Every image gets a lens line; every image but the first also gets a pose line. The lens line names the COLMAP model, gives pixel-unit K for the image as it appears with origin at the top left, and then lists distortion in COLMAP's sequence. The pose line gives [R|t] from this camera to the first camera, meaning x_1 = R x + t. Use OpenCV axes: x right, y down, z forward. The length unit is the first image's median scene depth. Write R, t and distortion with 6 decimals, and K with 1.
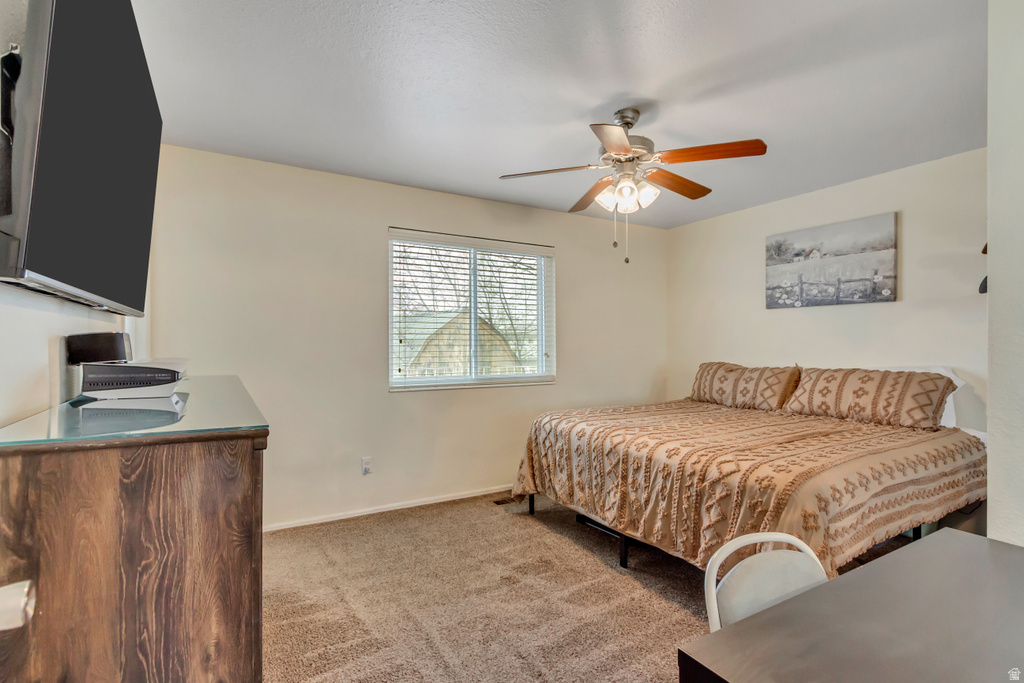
lens RADIAL K [[481.3, 0, 508.8], [0, 481.3, 343.6], [0, 0, 1]] dist [-0.005599, -0.005066]
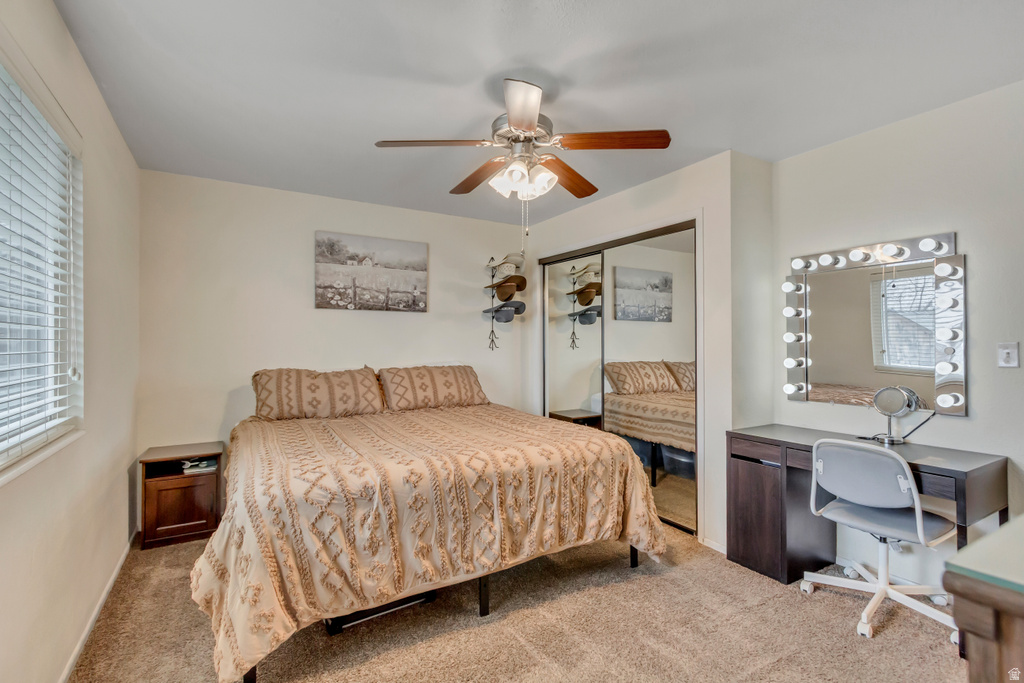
lens RADIAL K [[481.3, 0, 508.5], [0, 481.3, 336.4], [0, 0, 1]] dist [-0.005599, -0.005066]
pose [[-0.017353, 0.015072, 0.999736, -0.443678], [0.001896, 0.999885, -0.015042, -0.003355], [-0.999848, 0.001634, -0.017380, 0.718665]]
